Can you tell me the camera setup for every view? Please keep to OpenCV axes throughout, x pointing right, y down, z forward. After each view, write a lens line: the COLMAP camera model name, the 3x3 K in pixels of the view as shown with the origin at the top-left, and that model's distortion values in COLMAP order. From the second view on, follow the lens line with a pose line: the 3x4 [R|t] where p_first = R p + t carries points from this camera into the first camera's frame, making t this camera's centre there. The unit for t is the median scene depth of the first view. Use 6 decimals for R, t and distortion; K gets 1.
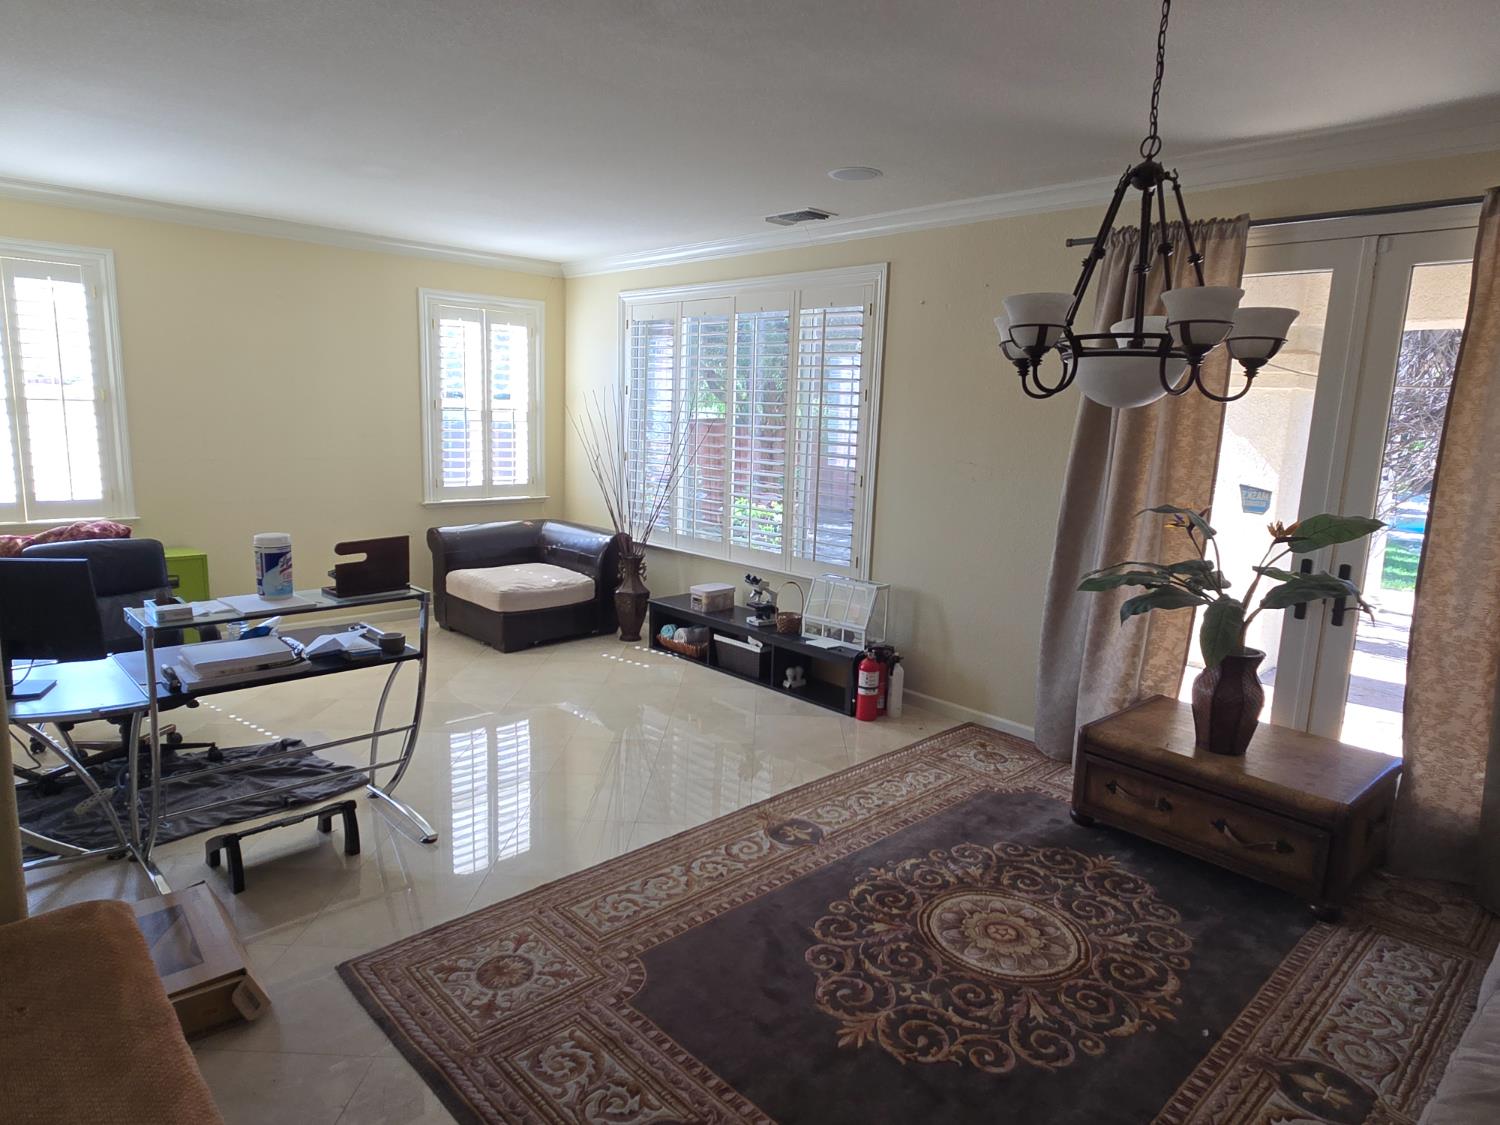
lens RADIAL K [[929.5, 0, 749.8], [0, 929.5, 562.0], [0, 0, 1]] dist [-0.002839, 0.002014]
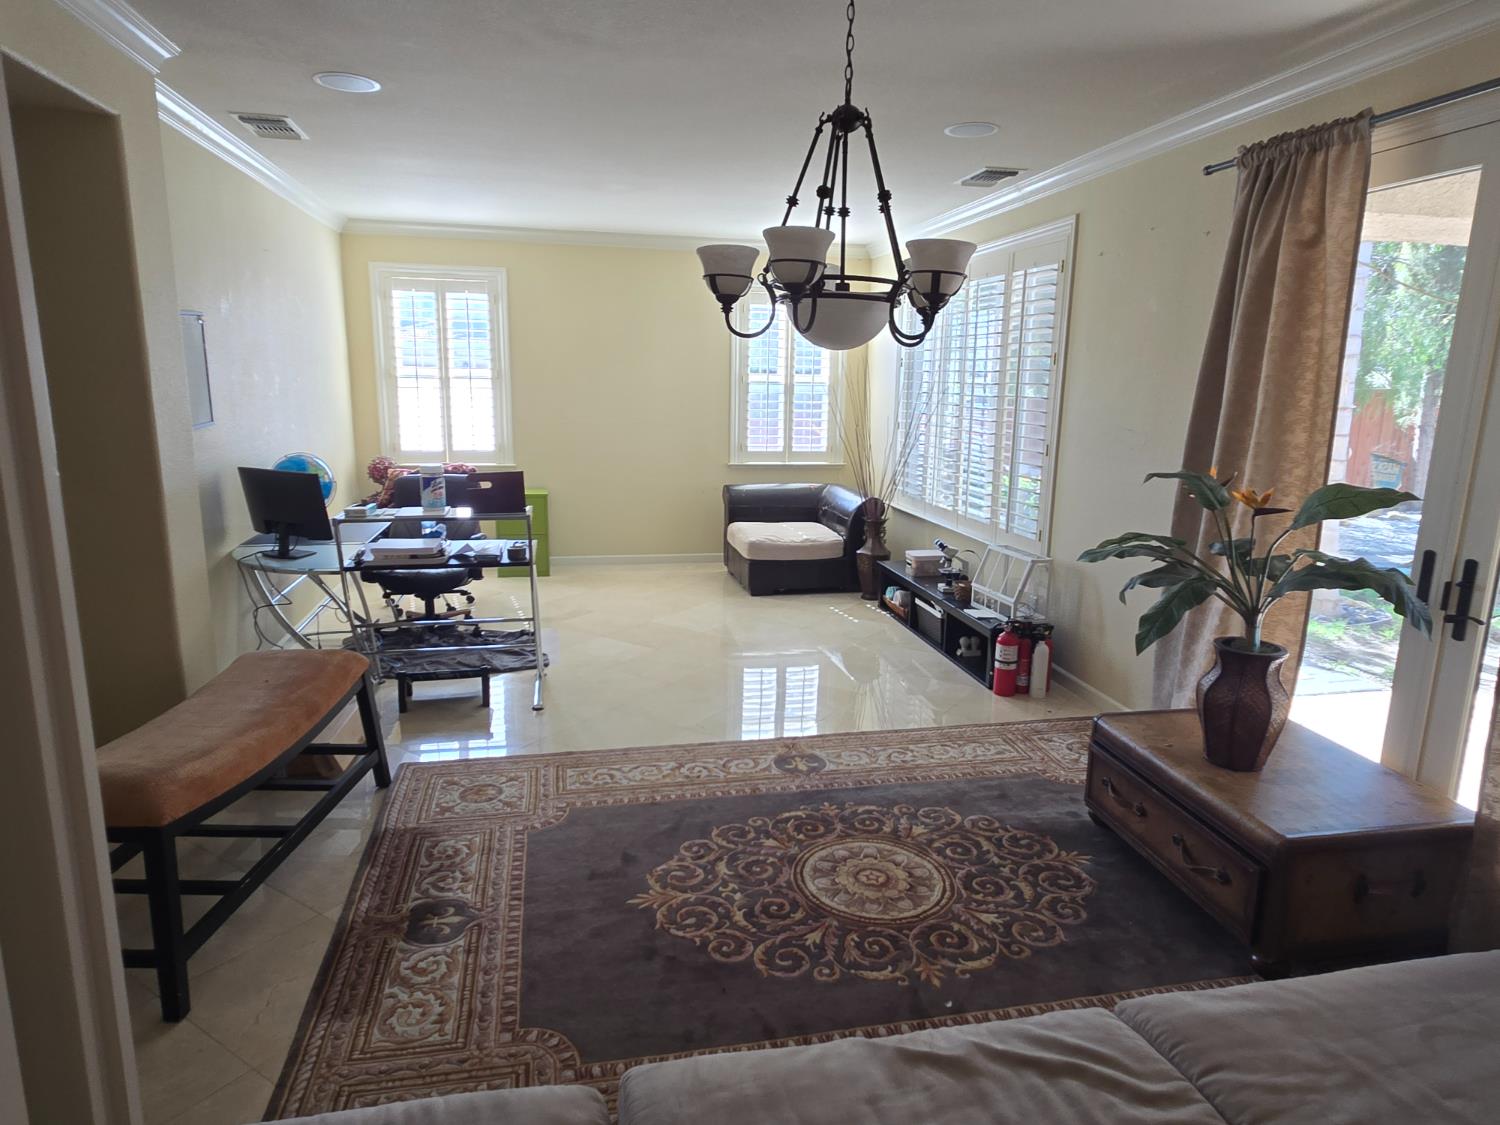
lens RADIAL K [[929.5, 0, 748.9], [0, 929.5, 567.1], [0, 0, 1]] dist [-0.002839, 0.002014]
pose [[0.844573, 0.089787, -0.527859, 0.400949], [-0.078351, 0.995952, 0.044048, 0.015413], [0.529677, 0.004157, 0.848189, 0.037811]]
